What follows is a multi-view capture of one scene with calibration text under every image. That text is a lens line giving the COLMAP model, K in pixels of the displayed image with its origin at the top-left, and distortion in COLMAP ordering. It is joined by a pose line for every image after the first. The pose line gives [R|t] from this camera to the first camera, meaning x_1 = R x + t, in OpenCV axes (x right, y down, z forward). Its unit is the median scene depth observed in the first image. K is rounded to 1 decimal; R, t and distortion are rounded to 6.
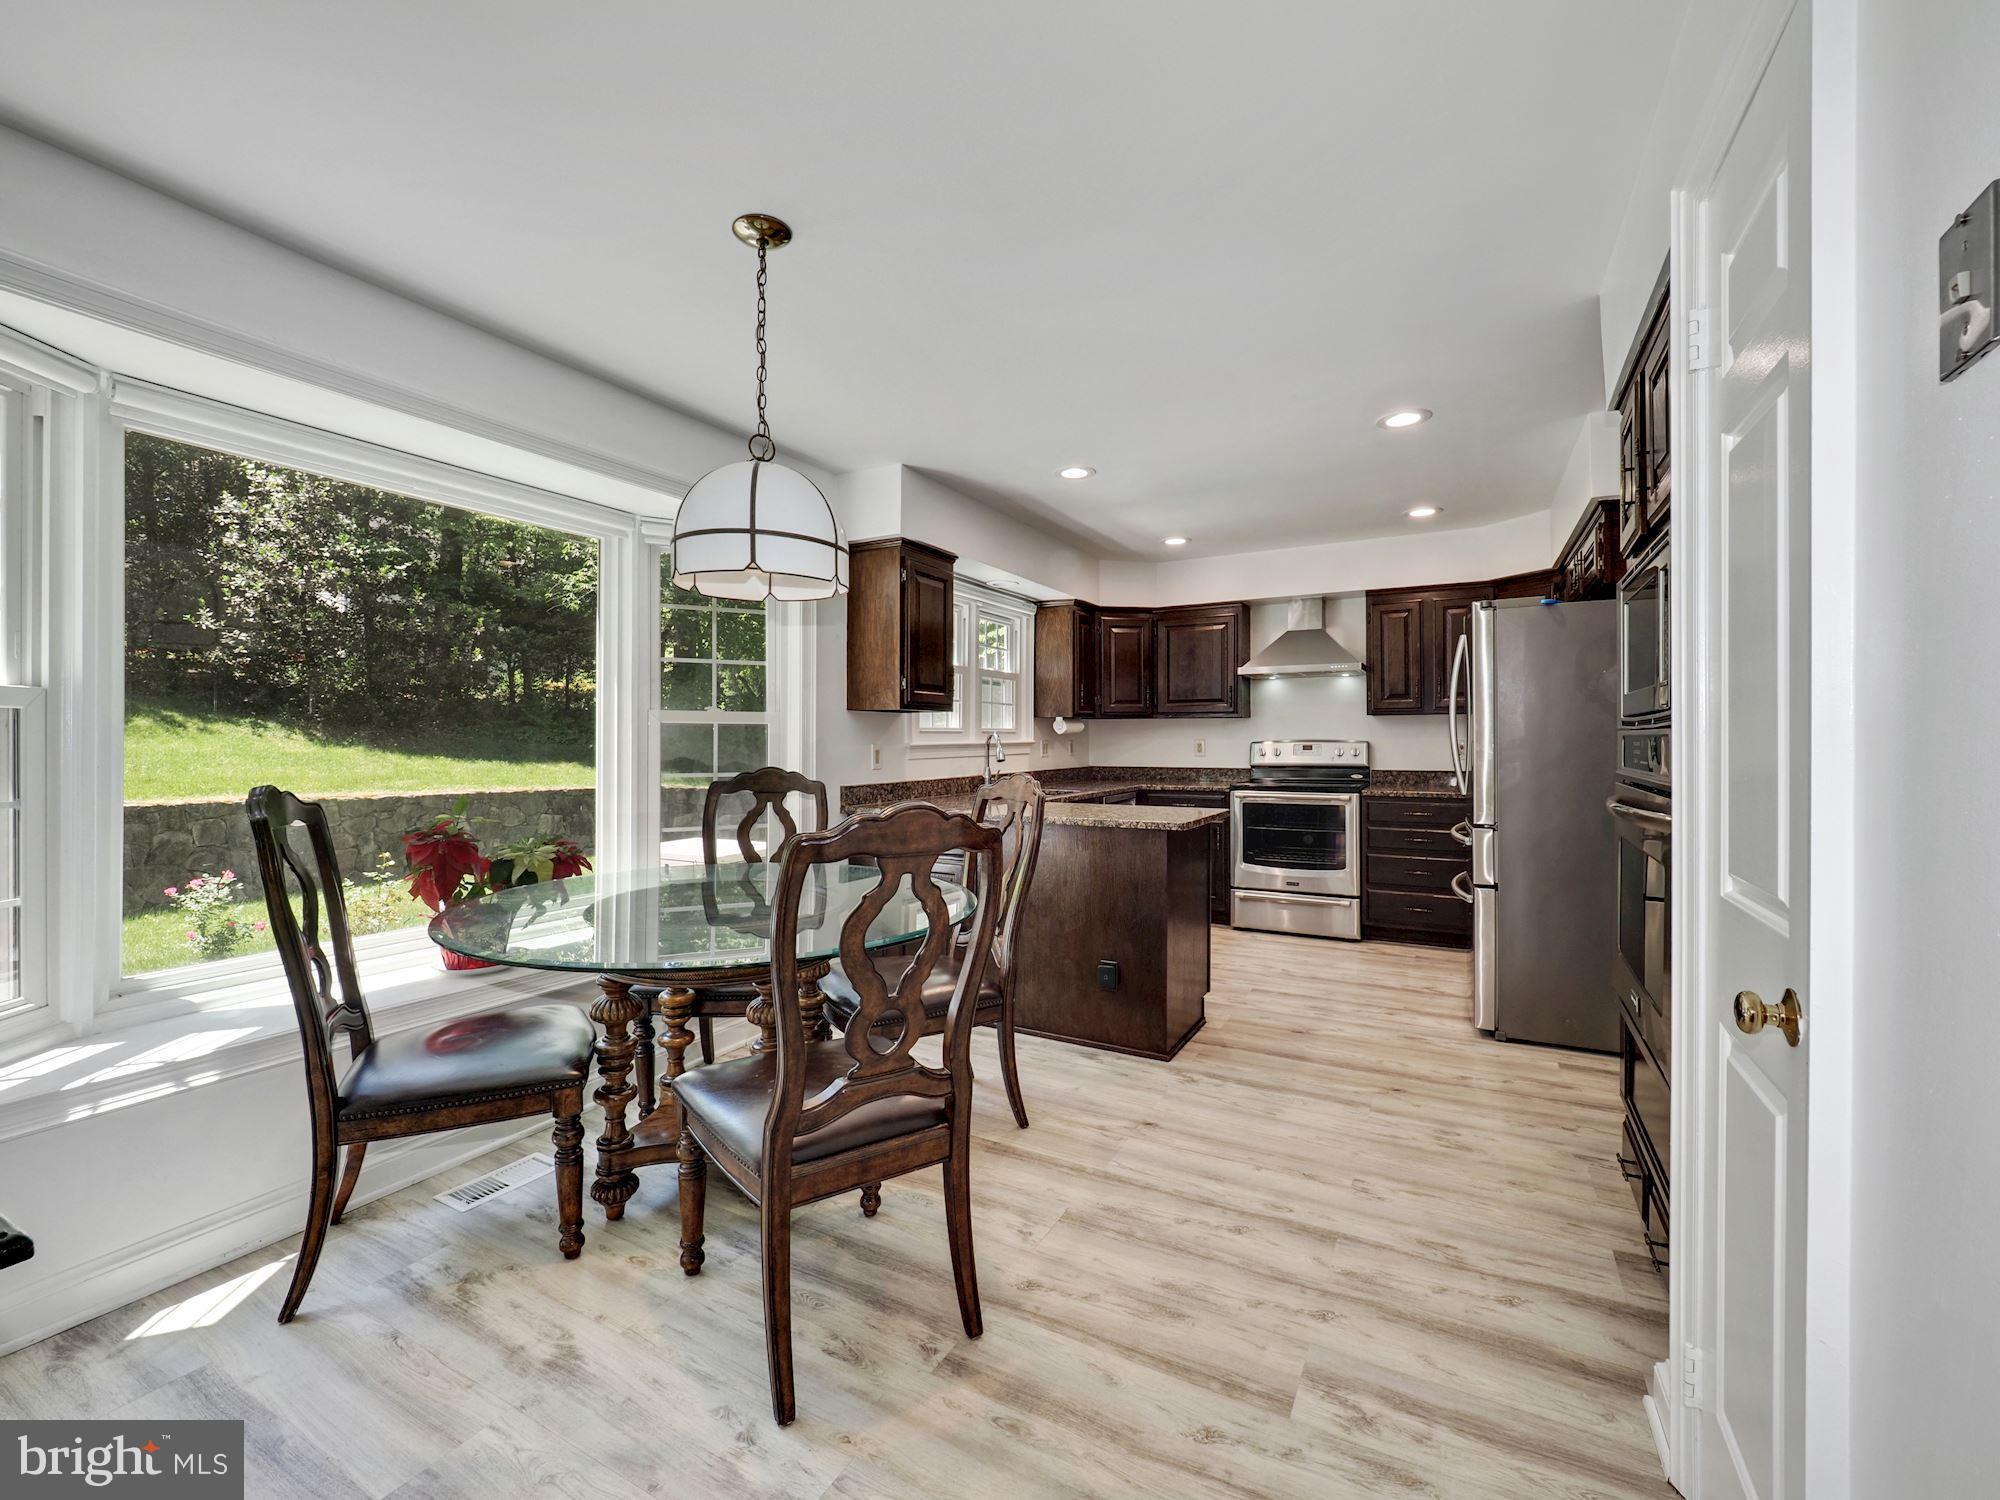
lens RADIAL K [[830.9, 0, 1001.4], [0, 830.9, 741.2], [0, 0, 1]] dist [-0.000809, -0.000104]
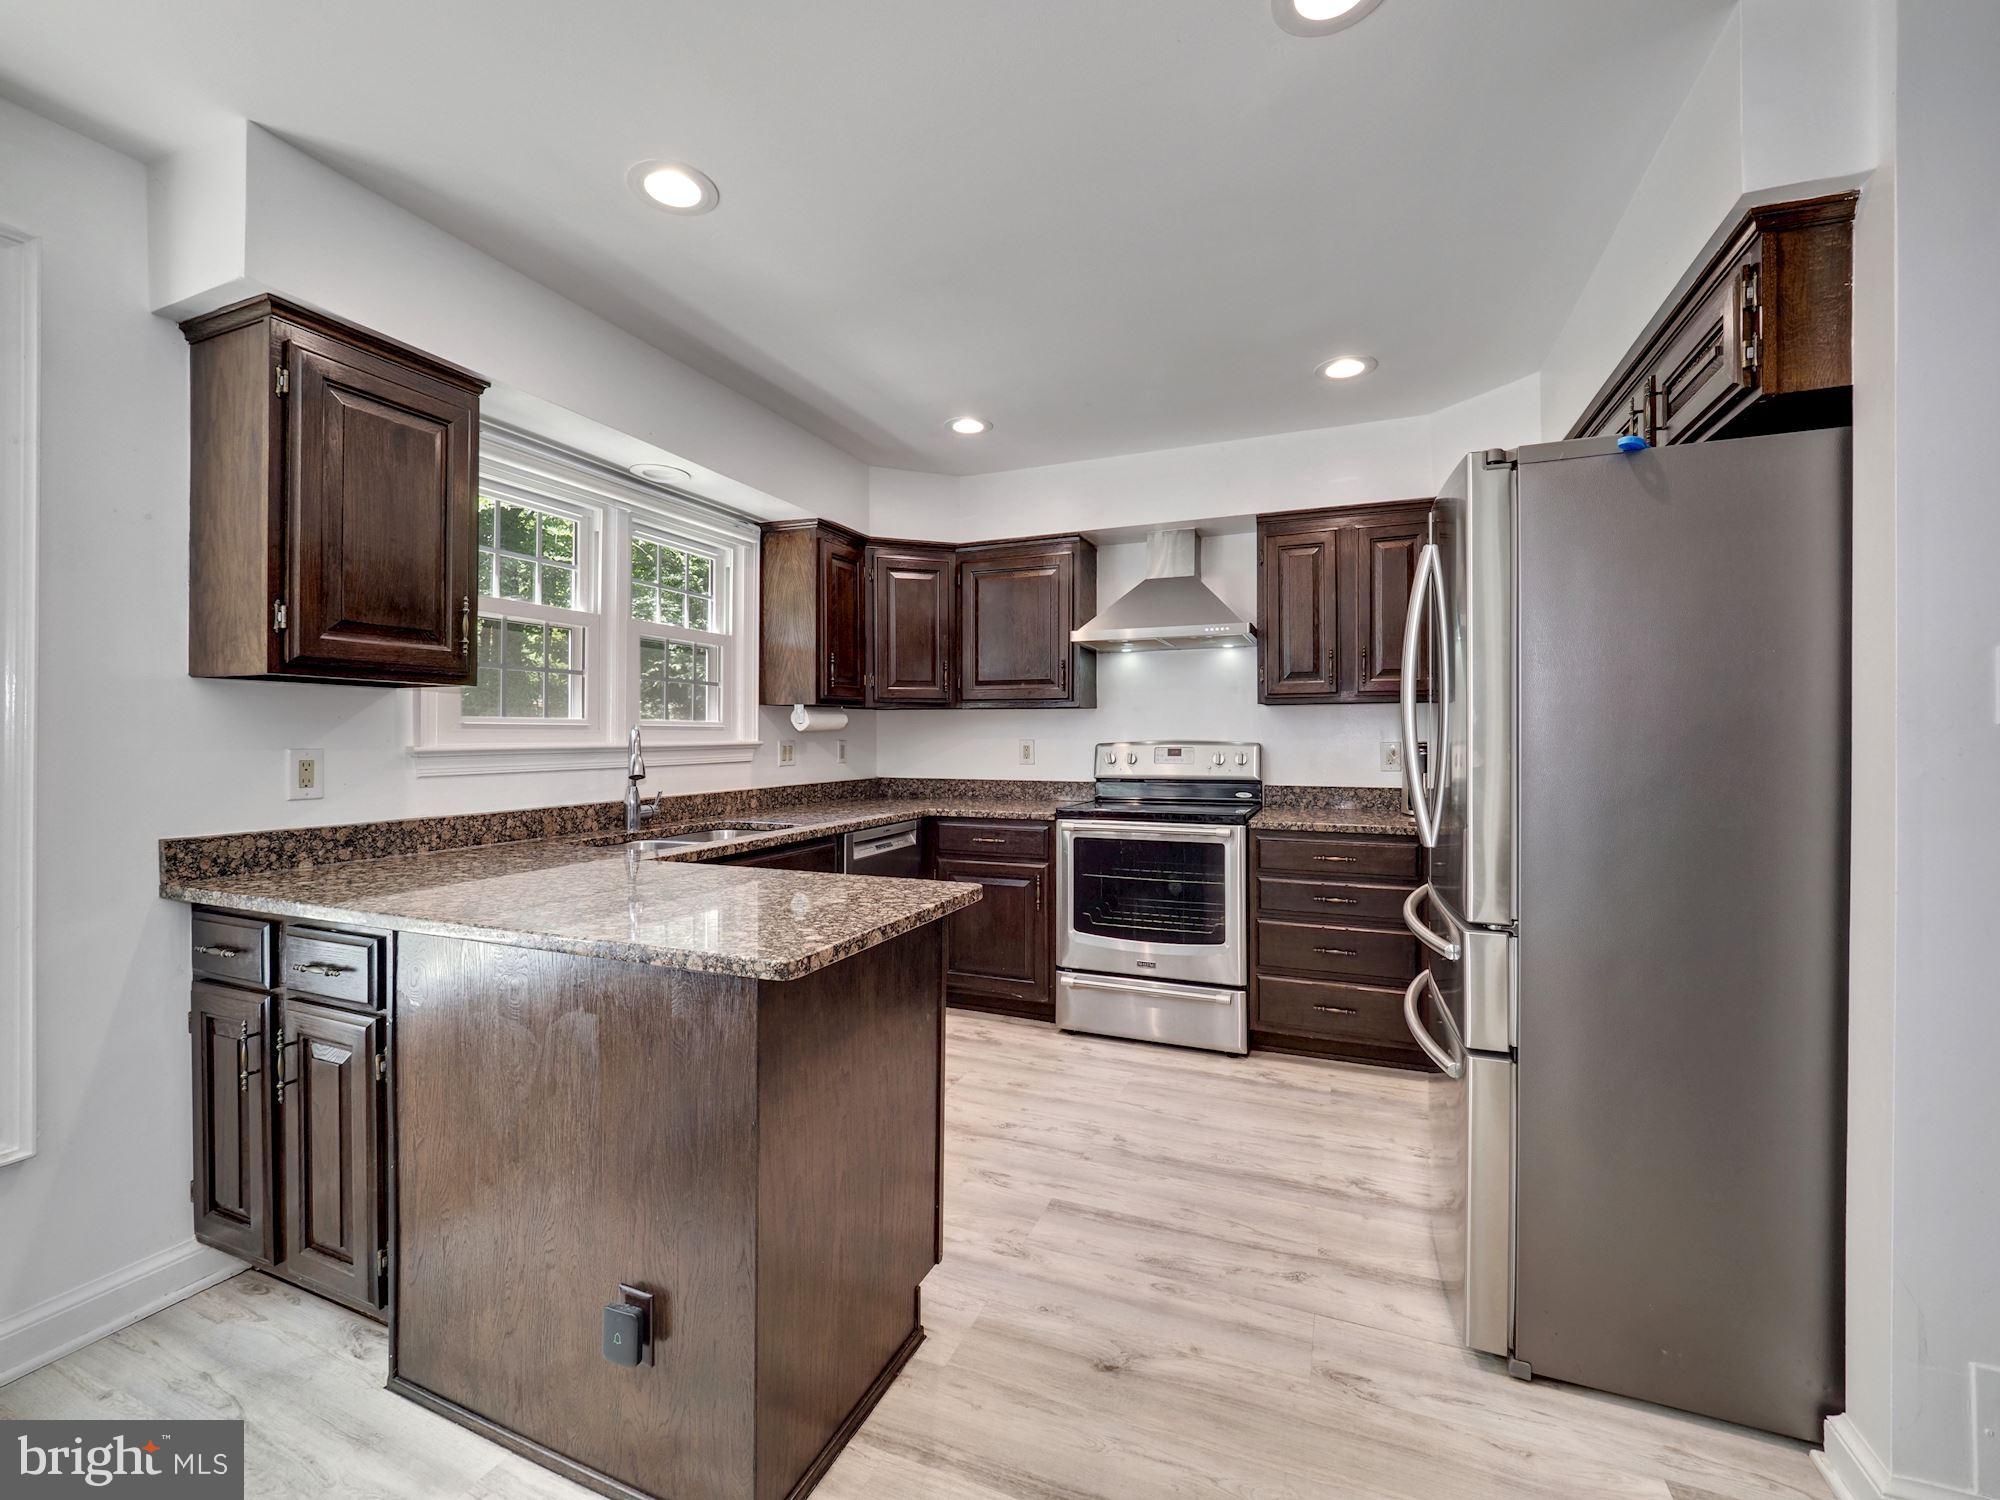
lens RADIAL K [[817.3, 0, 1008.0], [0, 817.3, 742.9], [0, 0, 1]] dist [0.008107, 0.000531]
pose [[0.994017, 0.001903, 0.109210, 0.172374], [-0.002274, 0.999992, 0.003276, -0.001999], [-0.109203, -0.003504, 0.994013, 0.377769]]
